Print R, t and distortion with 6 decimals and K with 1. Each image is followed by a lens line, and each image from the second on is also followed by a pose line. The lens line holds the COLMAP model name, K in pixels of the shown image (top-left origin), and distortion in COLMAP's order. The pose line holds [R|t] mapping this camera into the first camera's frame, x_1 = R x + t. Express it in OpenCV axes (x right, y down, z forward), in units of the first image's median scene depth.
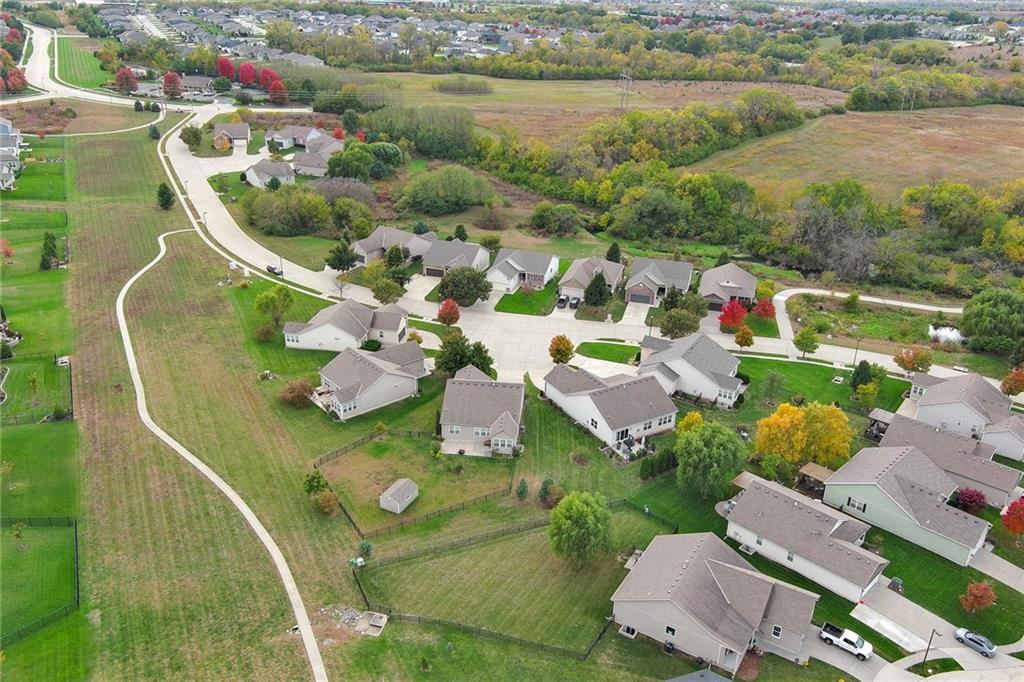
lens RADIAL K [[817.3, 0, 519.0], [0, 817.3, 341.9], [0, 0, 1]] dist [0.025492, -0.029182]
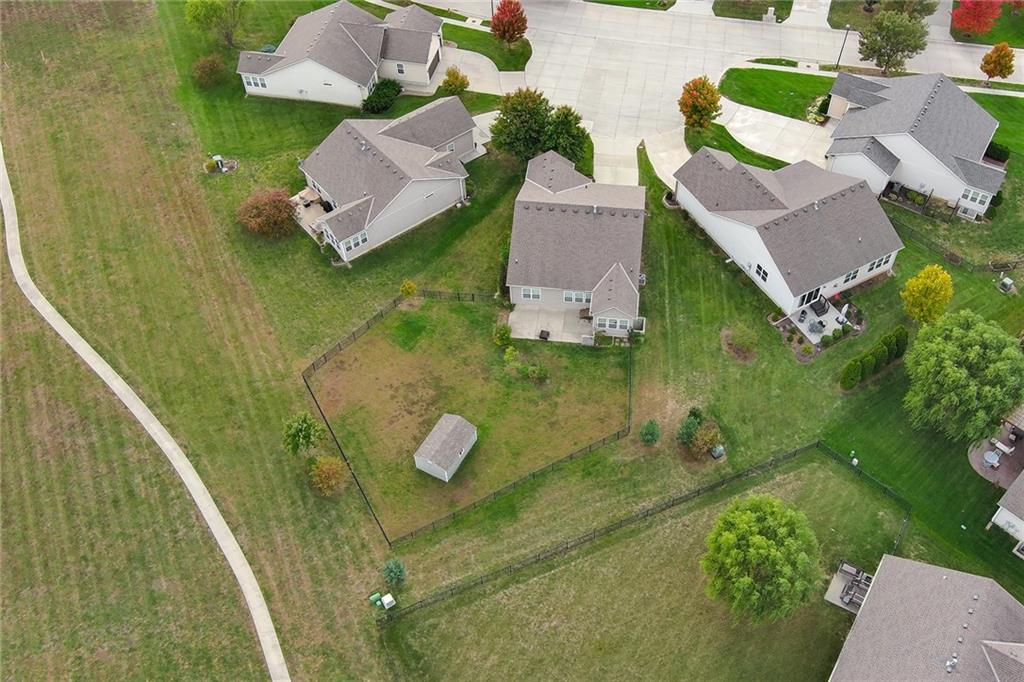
lens RADIAL K [[940.3, 0, 571.9], [0, 940.3, 322.6], [0, 0, 1]] dist [0.016232, -0.010167]
pose [[0.999791, -0.002692, -0.020253, -0.035177], [0.010909, 0.908500, 0.417742, -0.163580], [0.017276, -0.417876, 0.908340, 0.365945]]
